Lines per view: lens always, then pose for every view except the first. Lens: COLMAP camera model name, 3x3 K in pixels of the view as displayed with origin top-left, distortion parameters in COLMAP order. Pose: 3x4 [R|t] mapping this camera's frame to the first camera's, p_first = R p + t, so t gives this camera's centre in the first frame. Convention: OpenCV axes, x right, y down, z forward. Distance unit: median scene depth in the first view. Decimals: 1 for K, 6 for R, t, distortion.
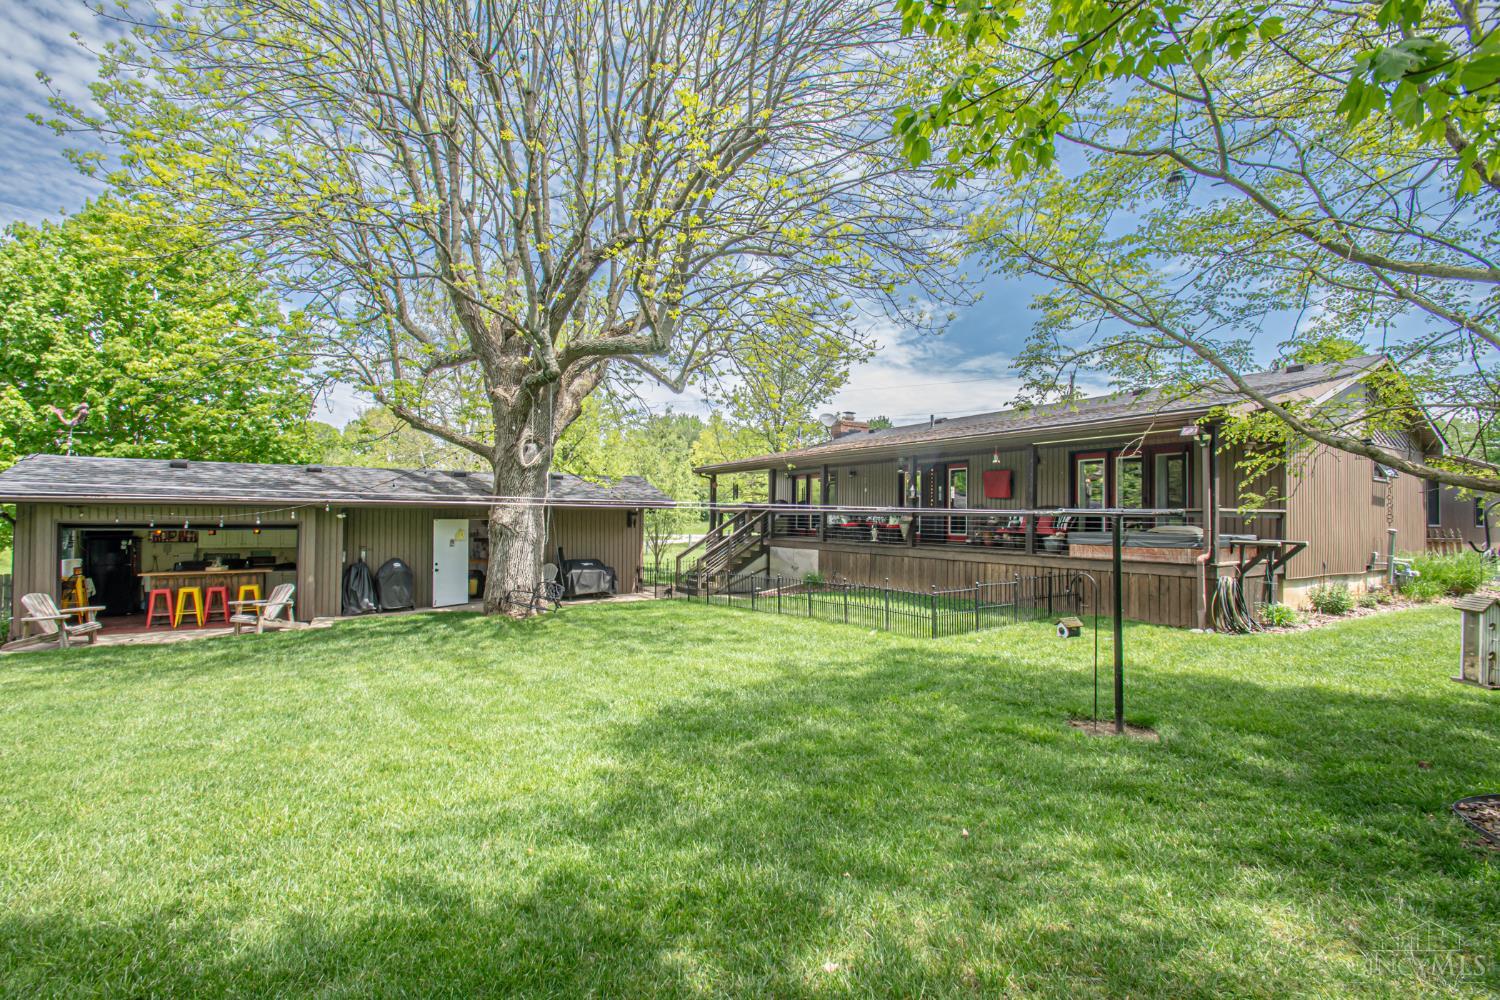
lens RADIAL K [[685.2, 0, 750.0], [0, 685.2, 500.0], [0, 0, 1]] dist [0.001710, -0.006981]
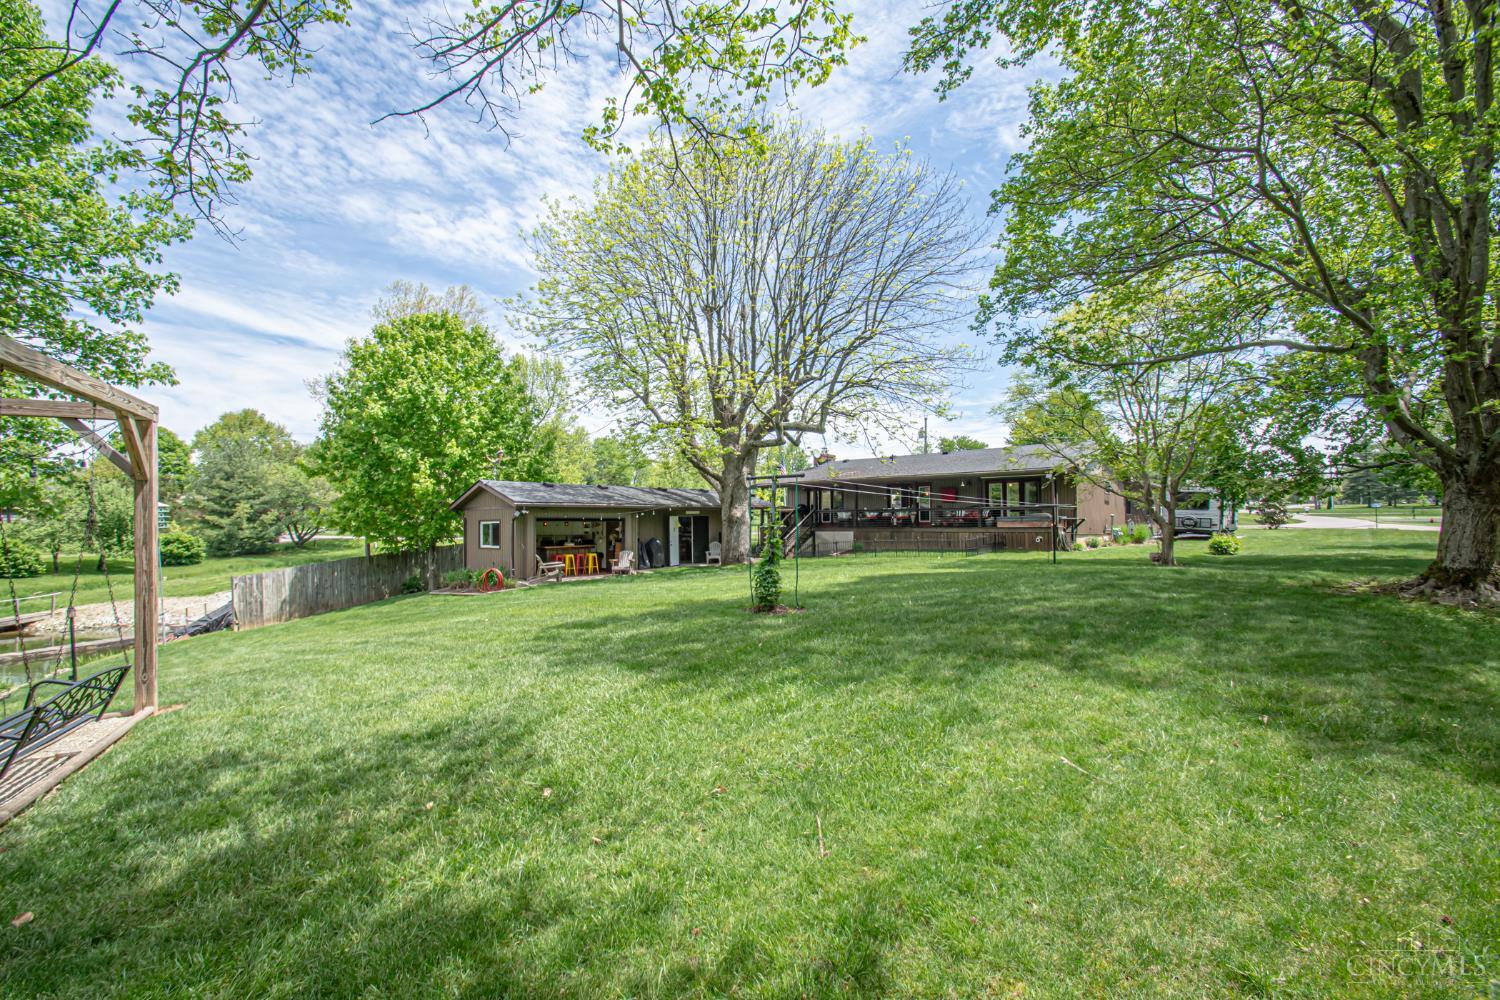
lens RADIAL K [[685.2, 0, 750.0], [0, 685.2, 500.0], [0, 0, 1]] dist [0.001710, -0.006981]
pose [[0.962273, -0.004841, 0.272044, -0.821211], [0.008082, 0.999909, -0.010791, 0.007973], [-0.271967, 0.012583, 0.962224, -0.847925]]
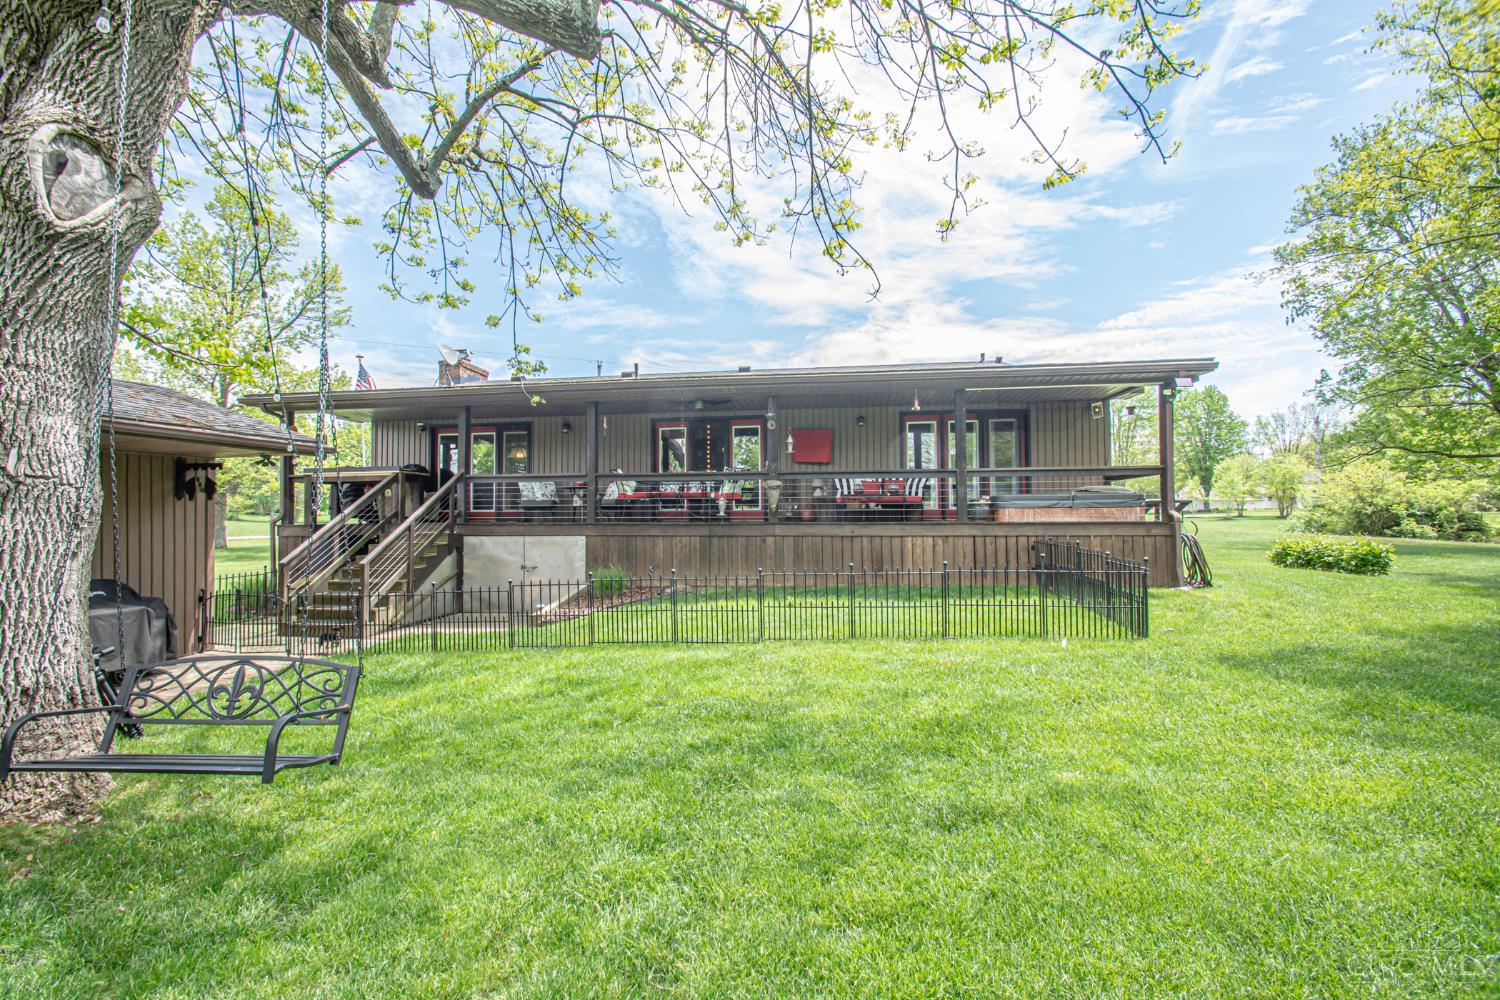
lens RADIAL K [[685.2, 0, 750.0], [0, 685.2, 500.0], [0, 0, 1]] dist [0.001710, -0.006981]
pose [[0.680768, 0.003728, 0.732490, -0.315902], [-0.001473, 0.999992, -0.003721, 0.052633], [-0.732498, 0.001454, 0.680768, 0.588930]]
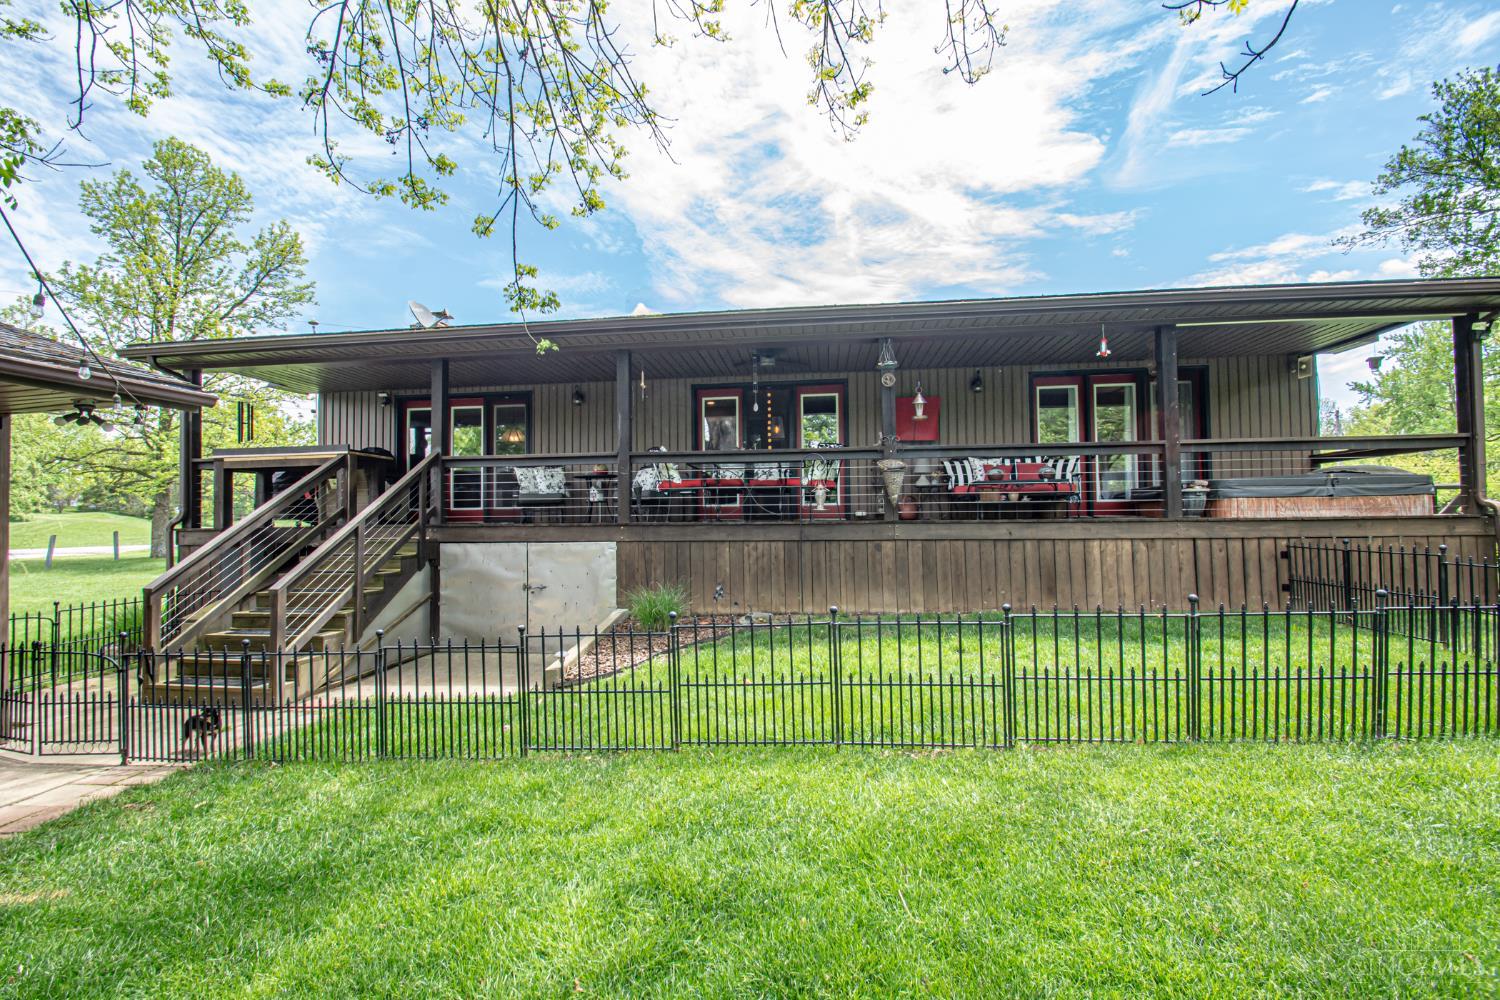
lens RADIAL K [[685.2, 0, 750.0], [0, 685.2, 500.0], [0, 0, 1]] dist [0.001710, -0.006981]
pose [[0.663425, 0.002035, 0.748240, -0.205913], [0.003705, 0.999975, -0.006005, 0.061773], [-0.748233, 0.006756, 0.663401, 0.822741]]
